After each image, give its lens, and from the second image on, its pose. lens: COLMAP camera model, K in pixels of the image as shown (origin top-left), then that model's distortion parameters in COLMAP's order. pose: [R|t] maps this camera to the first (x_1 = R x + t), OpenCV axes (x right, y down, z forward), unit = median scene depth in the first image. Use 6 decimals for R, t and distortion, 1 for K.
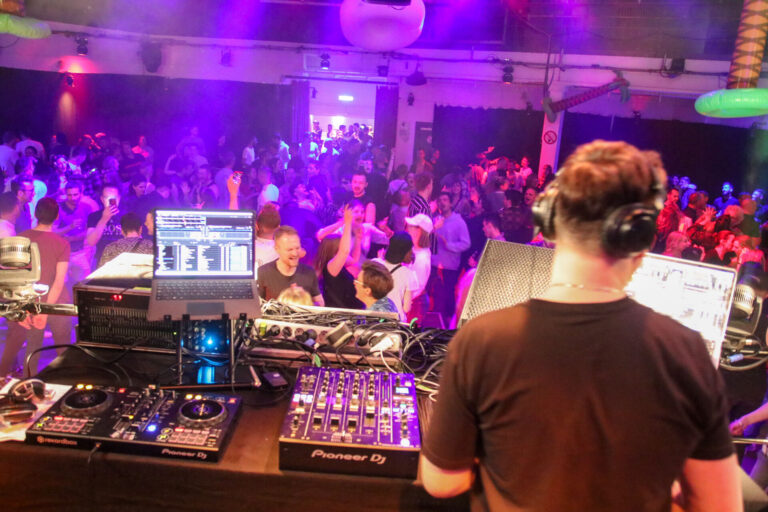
lens RADIAL K [[616.6, 0, 366.6], [0, 616.6, 257.4], [0, 0, 1]] dist [-0.124294, 0.100930]
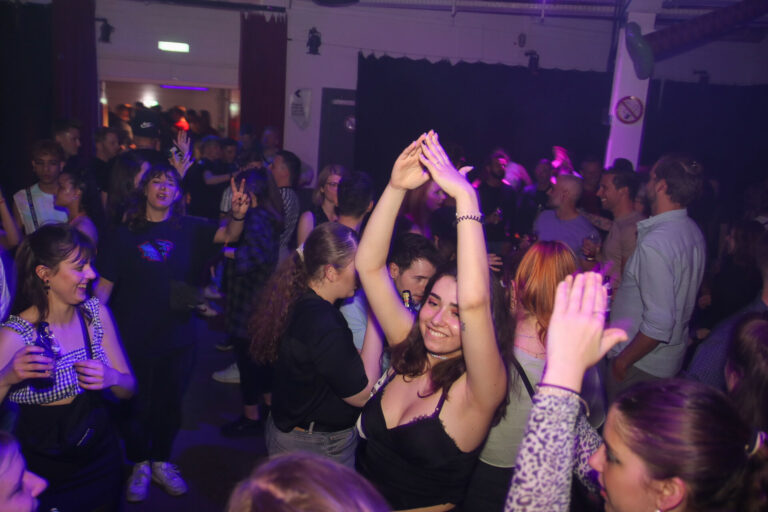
lens RADIAL K [[737.2, 0, 384.0], [0, 737.2, 256.0], [0, 0, 1]] dist [0.005543, 0.015611]
pose [[0.964448, -0.052689, 0.258966, -0.291323], [0.060702, 0.997890, -0.023038, -0.533604], [-0.257205, 0.037939, 0.965612, 3.272274]]
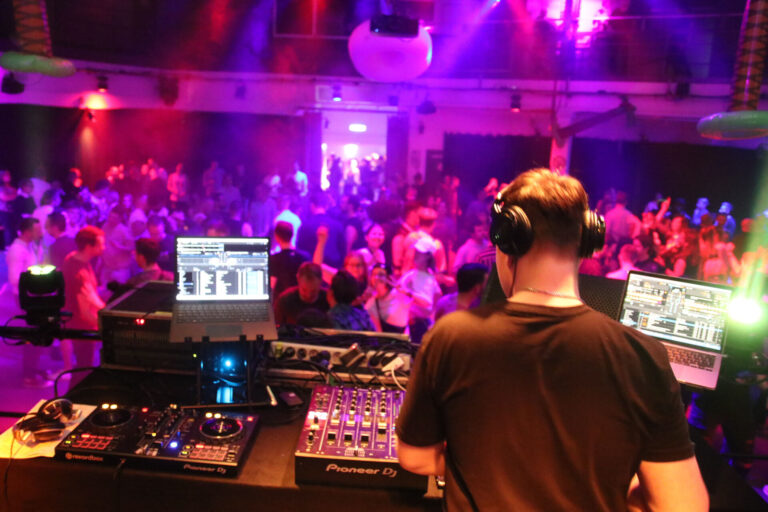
lens RADIAL K [[610.6, 0, 365.9], [0, 610.6, 254.8], [0, 0, 1]] dist [-0.127111, 0.099941]
pose [[0.999617, -0.014691, -0.023449, 0.005919], [0.013556, 0.998762, -0.047868, 0.006070], [0.024123, 0.047532, 0.998578, -0.036620]]
